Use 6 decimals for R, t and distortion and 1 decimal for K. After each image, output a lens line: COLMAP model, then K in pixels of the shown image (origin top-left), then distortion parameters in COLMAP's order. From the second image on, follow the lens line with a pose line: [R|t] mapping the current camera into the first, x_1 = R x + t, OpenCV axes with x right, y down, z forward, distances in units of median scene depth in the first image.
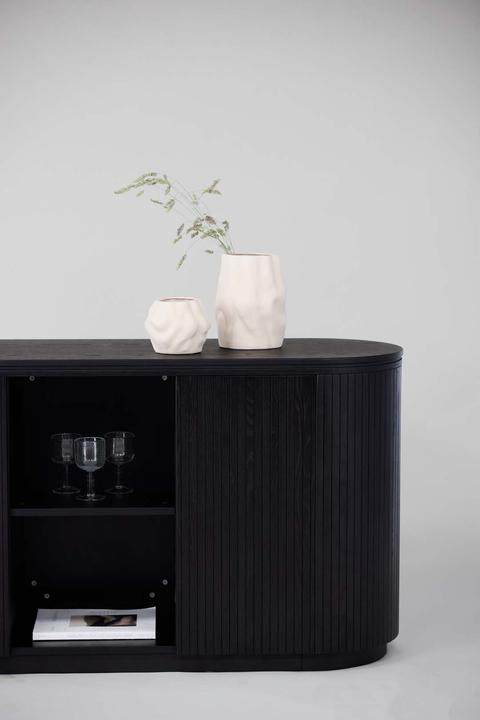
lens RADIAL K [[2079.0, 0, 240.0], [0, 2079.0, 360.0], [0, 0, 1]] dist [-0.080633, -0.406764]
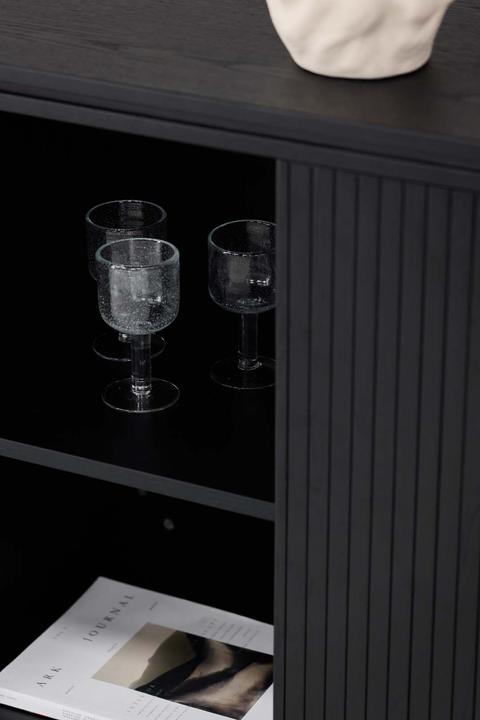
lens RADIAL K [[2196.7, 0, 240.0], [0, 2196.7, 360.0], [0, 0, 1]] dist [0.091931, 0.882066]
pose [[0.875219, 0.205841, -0.437745, 0.118985], [-0.055320, 0.941598, 0.332163, -0.074893], [0.480553, -0.266500, 0.835492, 0.669714]]
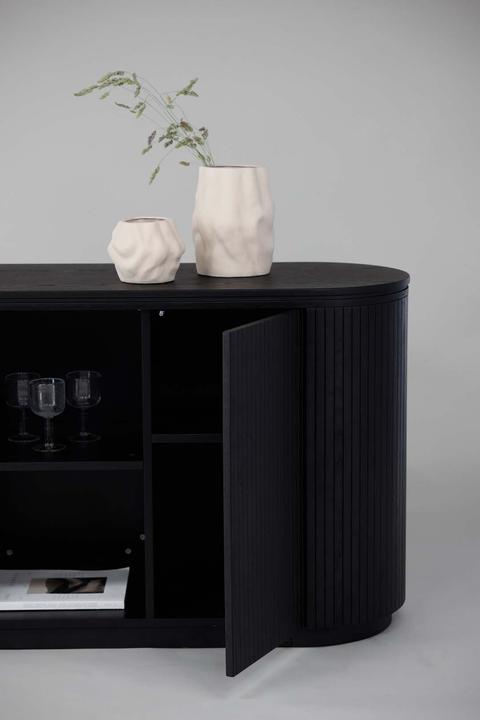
lens RADIAL K [[1742.8, 0, 240.0], [0, 1742.8, 360.0], [0, 0, 1]] dist [0.098325, 0.359982]
pose [[0.999512, -0.001674, -0.031197, 0.030864], [0.003646, 0.997991, 0.063246, -0.016465], [0.031028, -0.063329, 0.997510, 0.273079]]
